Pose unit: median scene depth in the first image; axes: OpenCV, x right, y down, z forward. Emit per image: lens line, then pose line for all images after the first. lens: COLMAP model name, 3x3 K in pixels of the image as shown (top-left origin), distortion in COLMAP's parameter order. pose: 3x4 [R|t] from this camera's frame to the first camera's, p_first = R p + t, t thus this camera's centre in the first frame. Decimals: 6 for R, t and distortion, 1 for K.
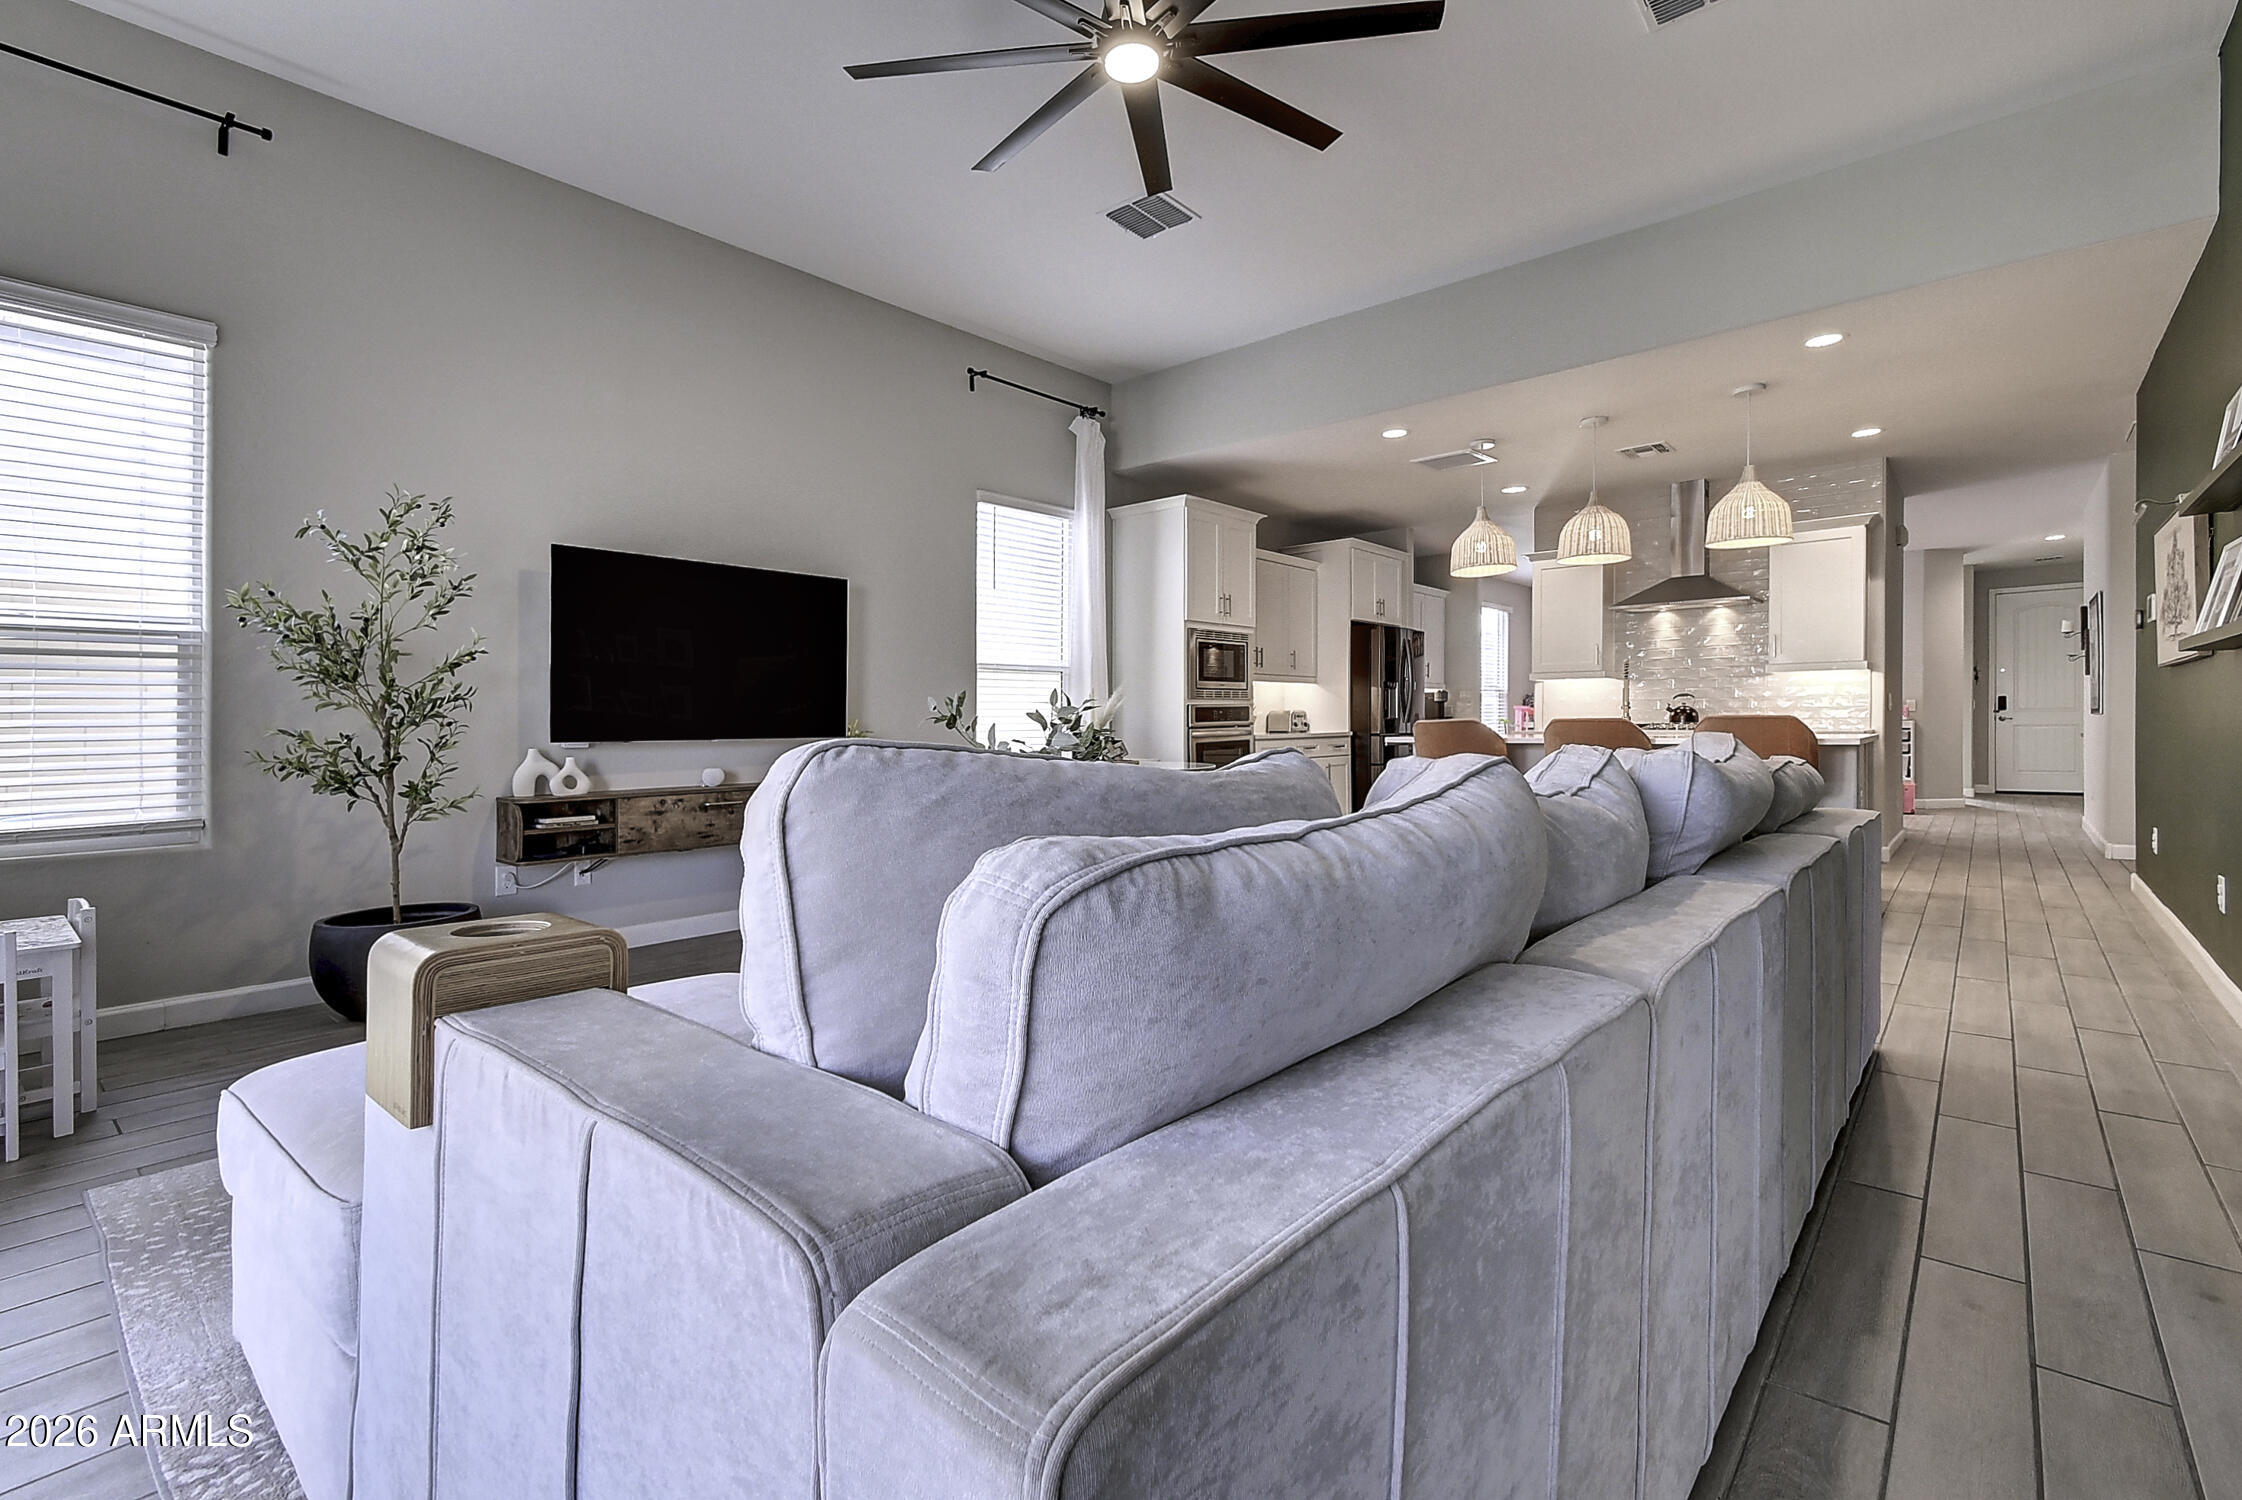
lens RADIAL K [[1013.6, 0, 1119.9], [0, 1013.6, 720.0], [0, 0, 1]] dist [0.001153, 0.000303]
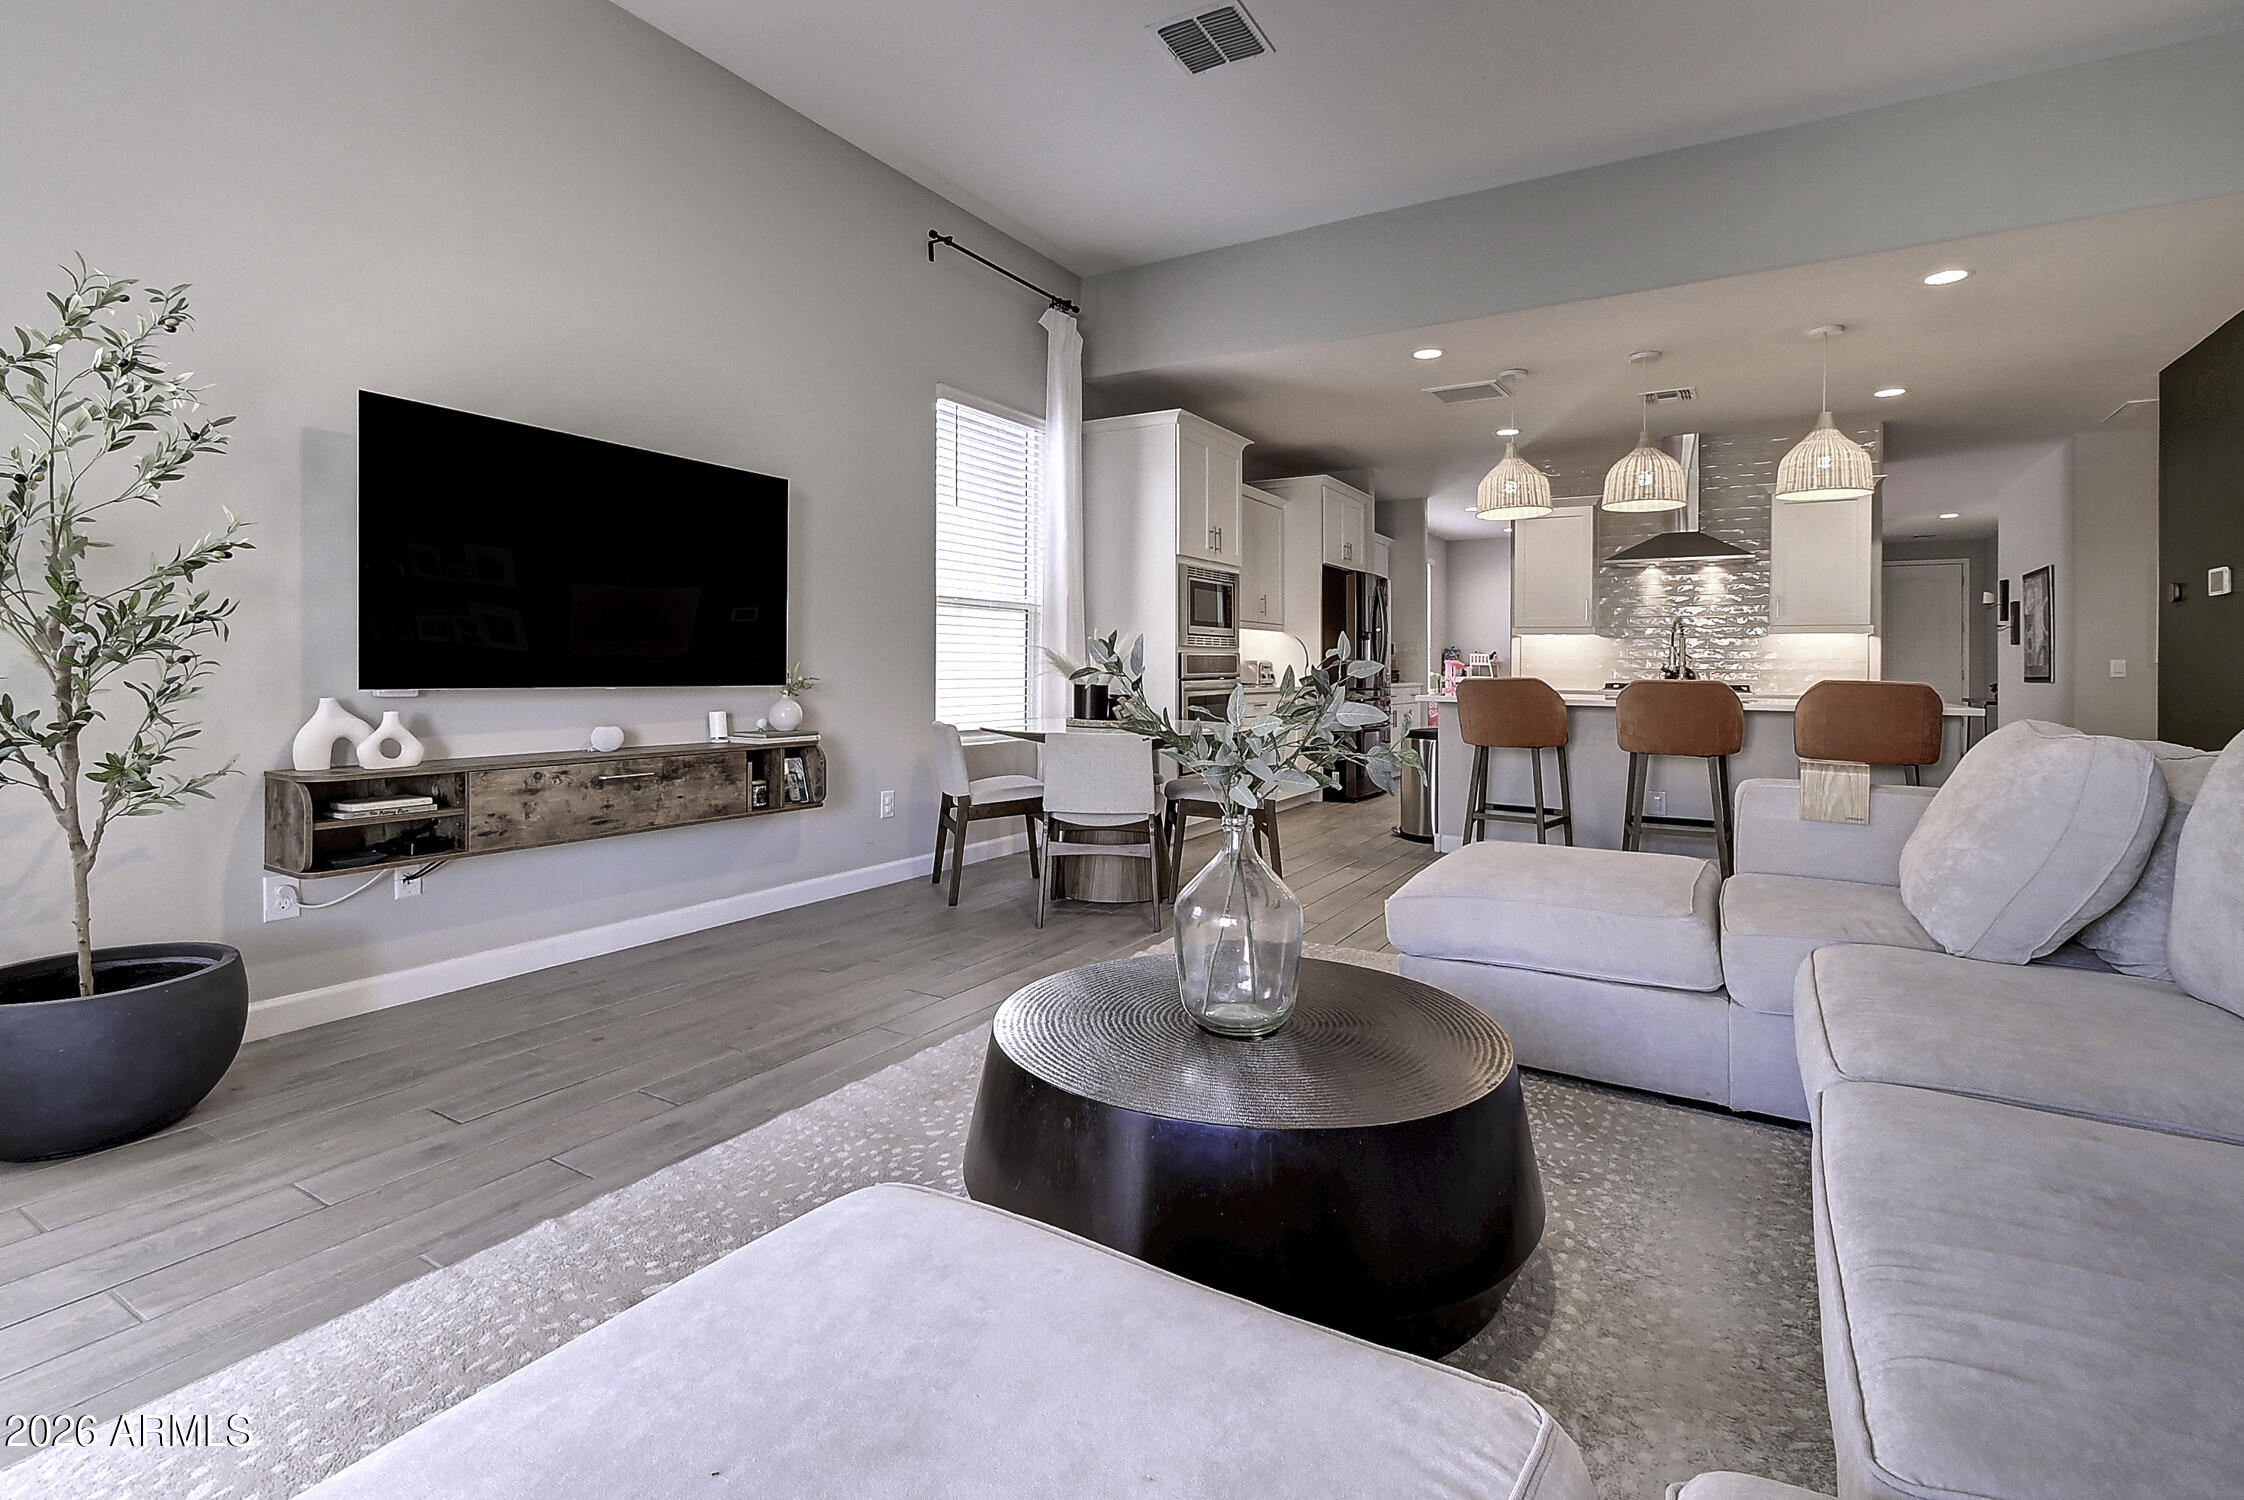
lens RADIAL K [[1006.1, 0, 1187.1], [0, 1006.1, 692.2], [0, 0, 1]] dist [-0.006053, -0.001666]
pose [[0.976776, 0.014554, 0.213768, -0.163913], [-0.020047, 0.999522, 0.023548, -0.002160], [-0.213323, -0.027287, 0.976601, 0.232655]]
